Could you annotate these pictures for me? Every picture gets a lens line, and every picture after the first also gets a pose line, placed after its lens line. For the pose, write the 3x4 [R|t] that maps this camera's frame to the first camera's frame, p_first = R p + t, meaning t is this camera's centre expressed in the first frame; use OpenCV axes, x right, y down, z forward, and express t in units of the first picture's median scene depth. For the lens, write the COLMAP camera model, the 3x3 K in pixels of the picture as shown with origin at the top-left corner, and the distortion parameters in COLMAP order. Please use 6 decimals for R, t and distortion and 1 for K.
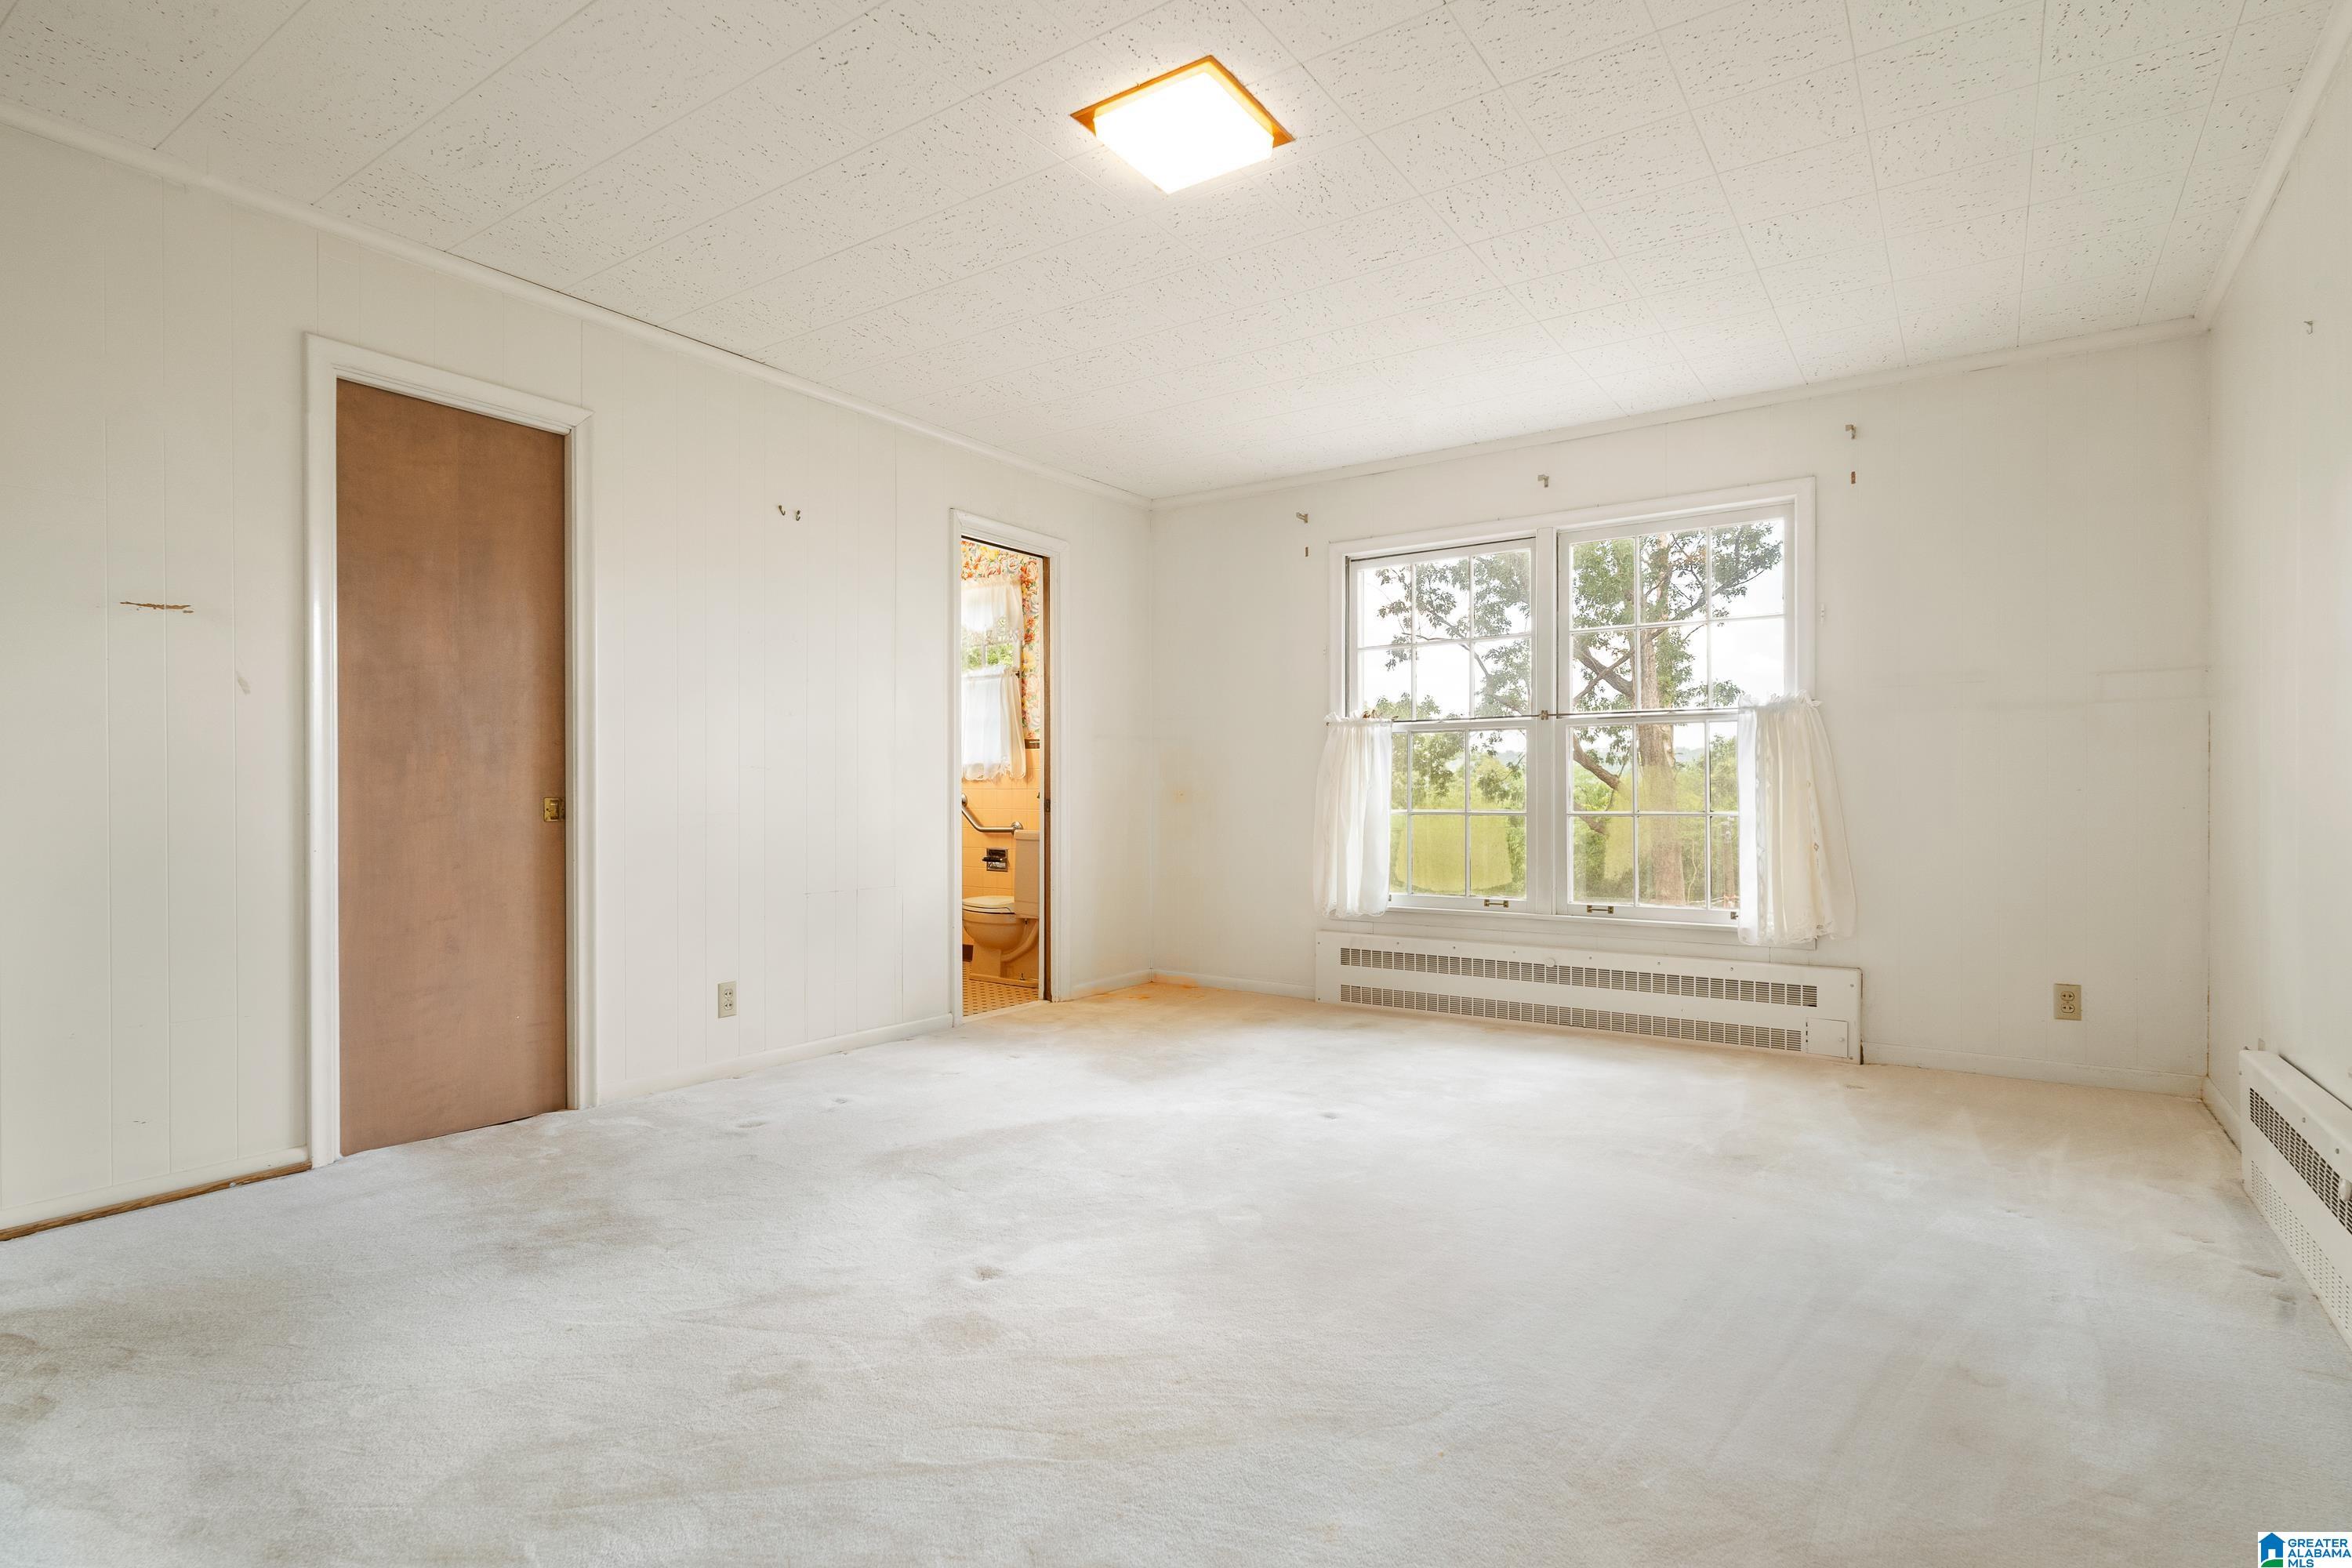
lens RADIAL K [[1173.4, 0, 1176.0], [0, 1173.4, 784.0], [0, 0, 1]] dist [-0.000416, -0.000117]
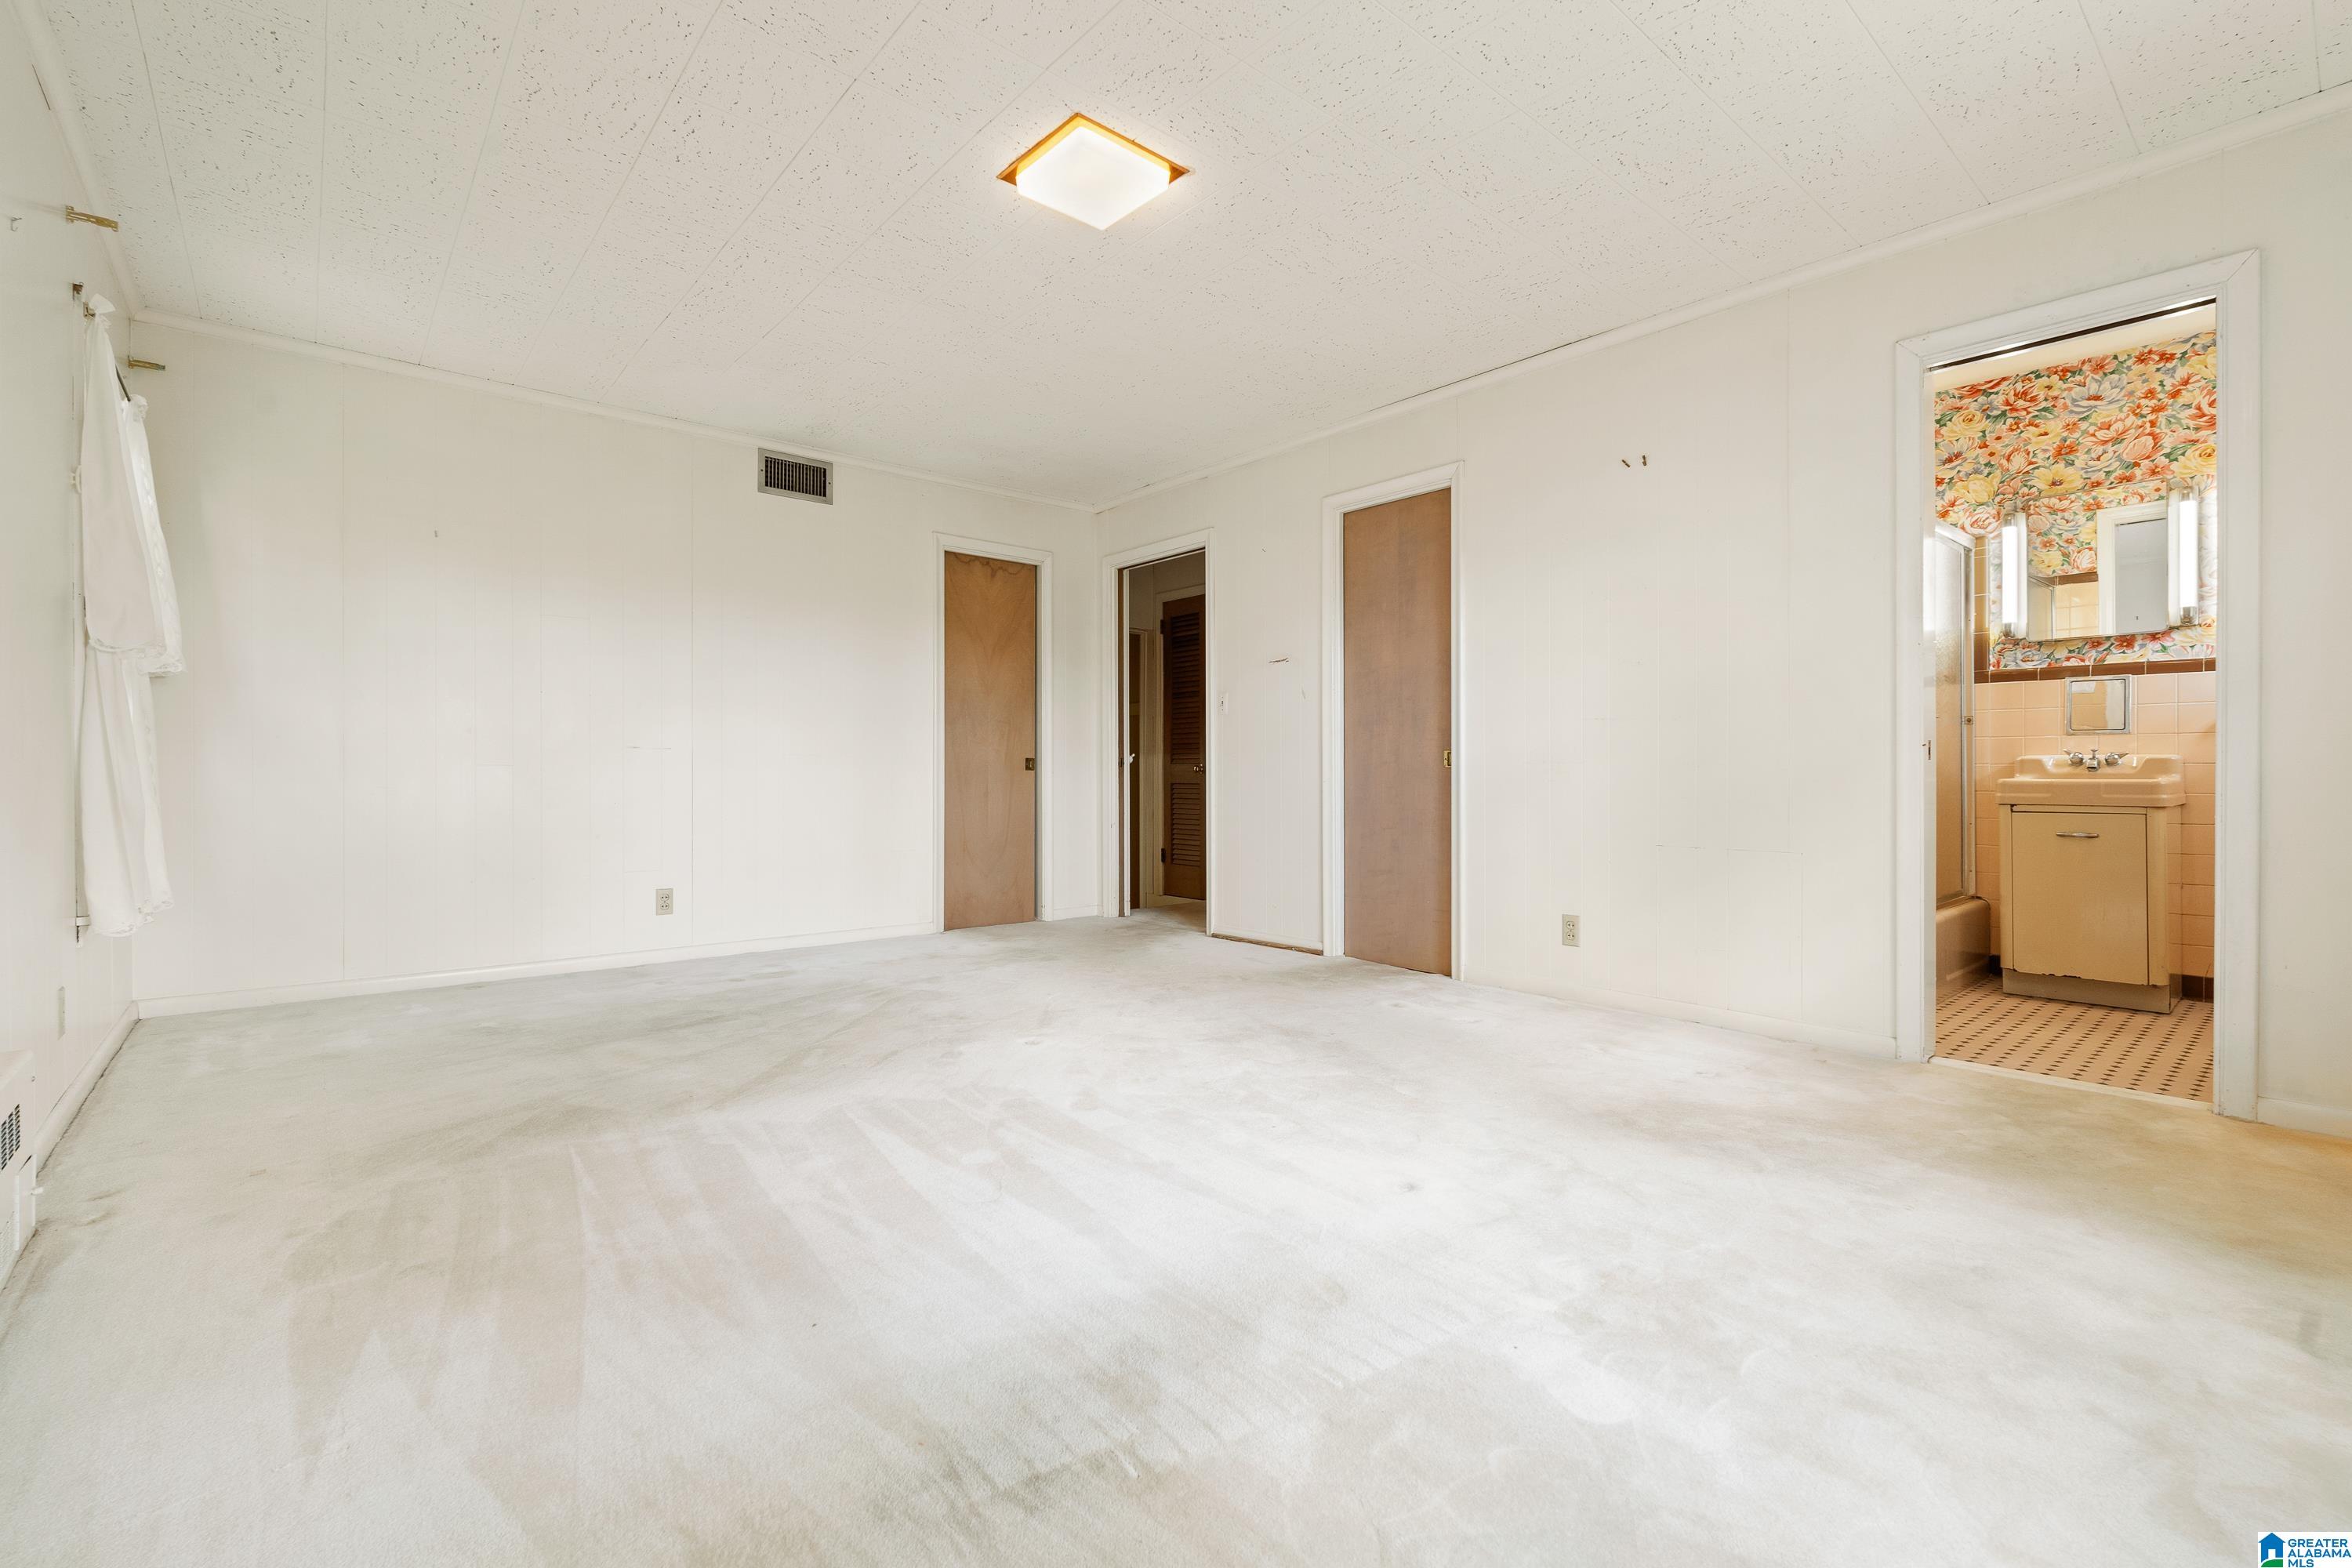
lens RADIAL K [[1041.4, 0, 1178.5], [0, 1041.4, 774.5], [0, 0, 1]] dist [-0.001129, -0.000232]
pose [[-0.258381, 0.009707, -0.965994, 0.782654], [0.015016, 0.999869, 0.006031, 0.029104], [0.965926, -0.012947, -0.258493, 1.058145]]
